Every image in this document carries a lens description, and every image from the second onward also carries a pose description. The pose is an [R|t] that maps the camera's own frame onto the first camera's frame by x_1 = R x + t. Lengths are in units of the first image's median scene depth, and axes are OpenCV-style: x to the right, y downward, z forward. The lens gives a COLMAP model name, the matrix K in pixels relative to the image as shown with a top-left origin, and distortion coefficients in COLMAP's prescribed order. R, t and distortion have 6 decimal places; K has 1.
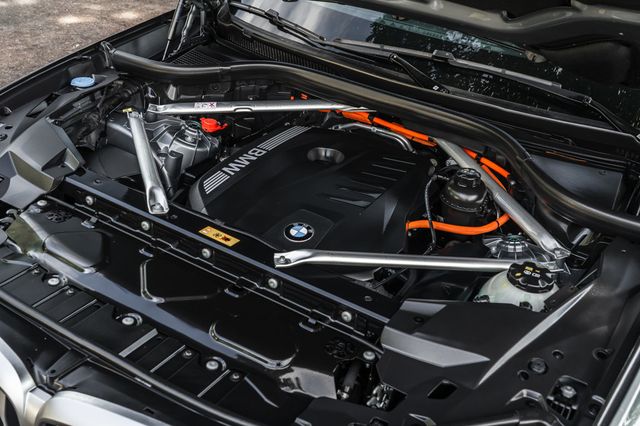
lens RADIAL K [[747.4, 0, 320.0], [0, 747.4, 213.0], [0, 0, 1]] dist [0.021110, -0.005559]
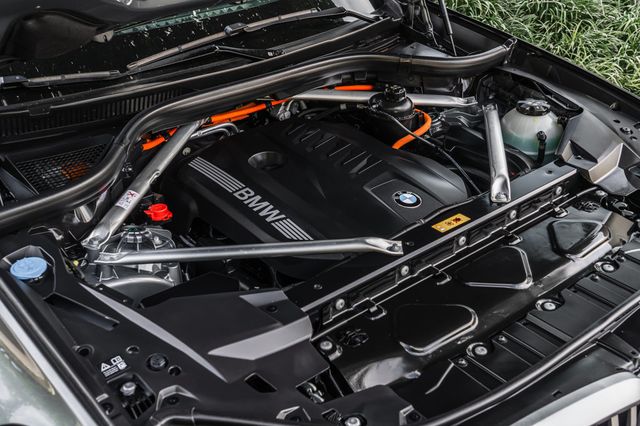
lens RADIAL K [[747.4, 0, 320.0], [0, 747.4, 213.0], [0, 0, 1]] dist [0.021110, -0.005559]
pose [[0.299746, -0.546692, 0.781844, -0.752811], [0.496256, 0.789274, 0.361631, -0.335466], [-0.814790, 0.279597, 0.507881, 0.489233]]
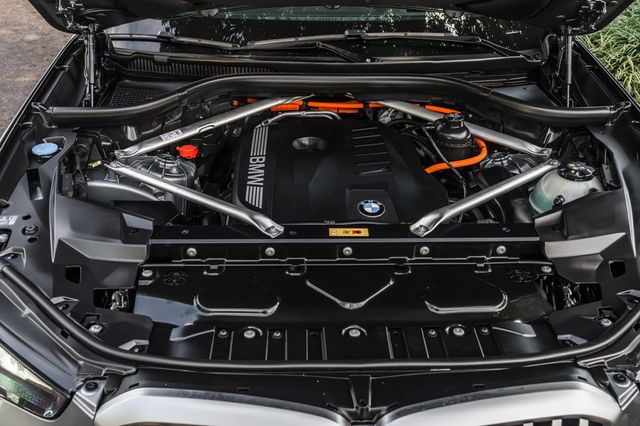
lens RADIAL K [[637.9, 0, 320.0], [0, 637.9, 213.0], [0, 0, 1]] dist [0.004875, 0.006548]
pose [[0.823007, -0.347630, 0.449236, -0.441055], [0.327127, 0.936613, 0.125475, -0.094818], [-0.464379, 0.043691, 0.884558, 0.166675]]
